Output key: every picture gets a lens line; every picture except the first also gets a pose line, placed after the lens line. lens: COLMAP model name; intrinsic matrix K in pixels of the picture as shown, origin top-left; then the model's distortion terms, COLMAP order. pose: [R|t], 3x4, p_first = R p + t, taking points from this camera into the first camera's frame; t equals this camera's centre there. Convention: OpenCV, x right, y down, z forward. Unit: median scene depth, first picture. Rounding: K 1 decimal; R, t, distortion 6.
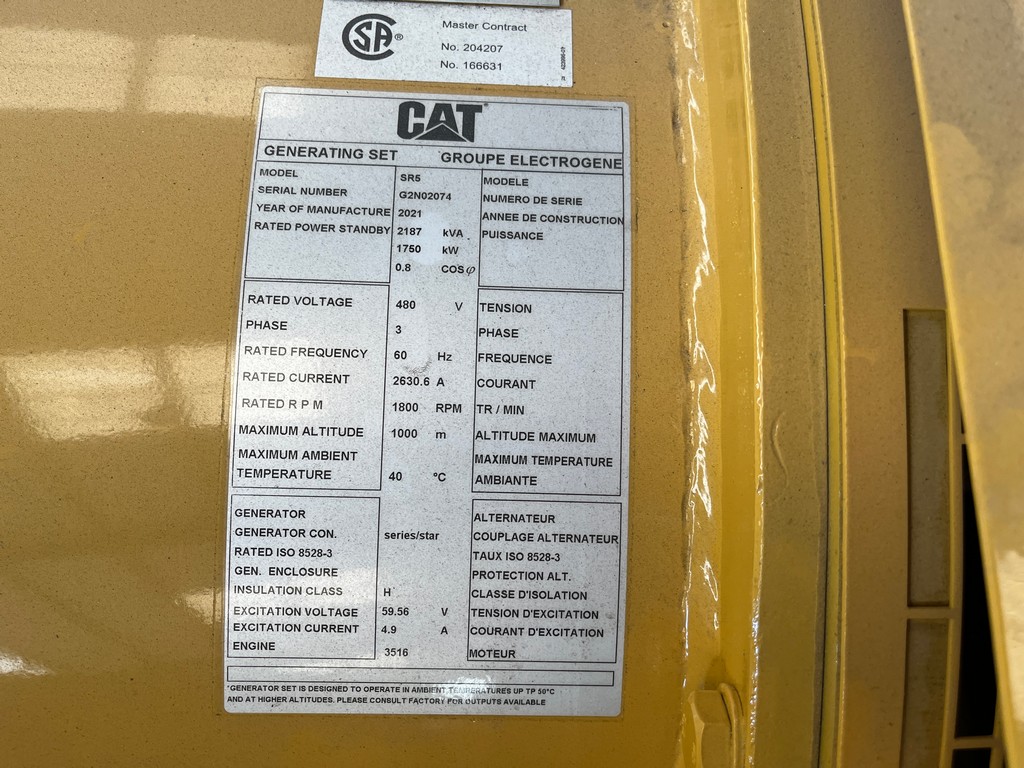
lens RADIAL K [[782.6, 0, 522.1], [0, 782.6, 383.6], [0, 0, 1]] dist [0.003403, 0.004260]
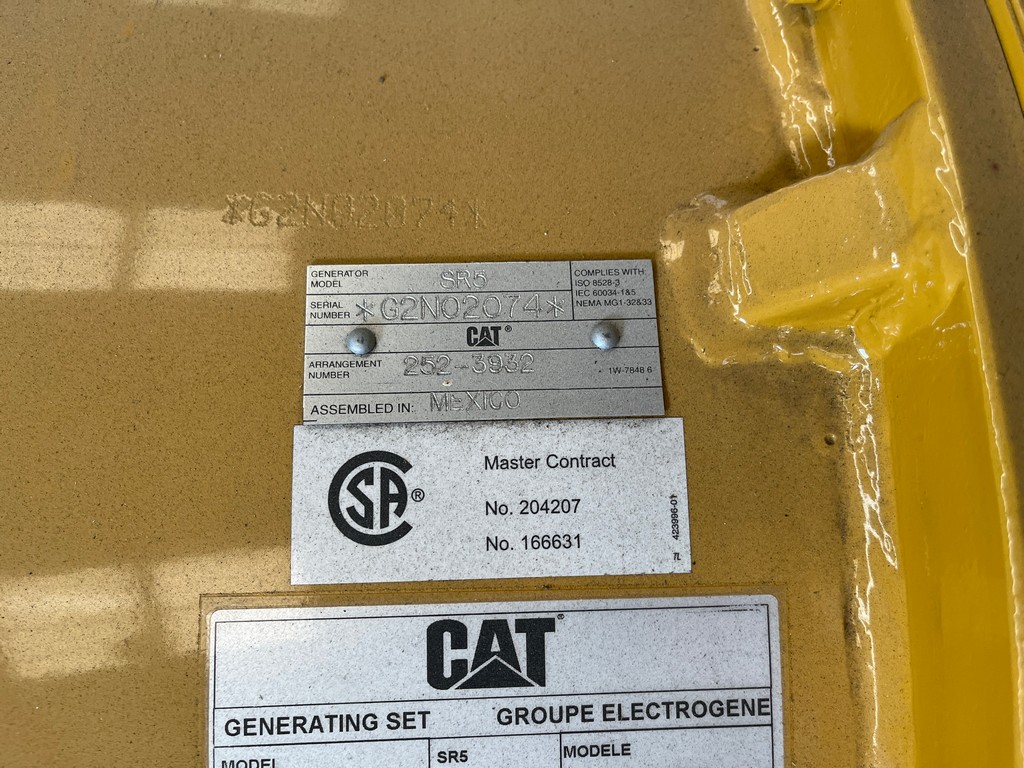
lens RADIAL K [[782.6, 0, 522.1], [0, 782.6, 383.6], [0, 0, 1]] dist [0.003403, 0.004260]
pose [[0.999418, -0.031636, 0.012766, -0.081185], [0.028348, 0.978332, 0.205092, -0.687822], [-0.018978, -0.204610, 0.978660, 0.412091]]
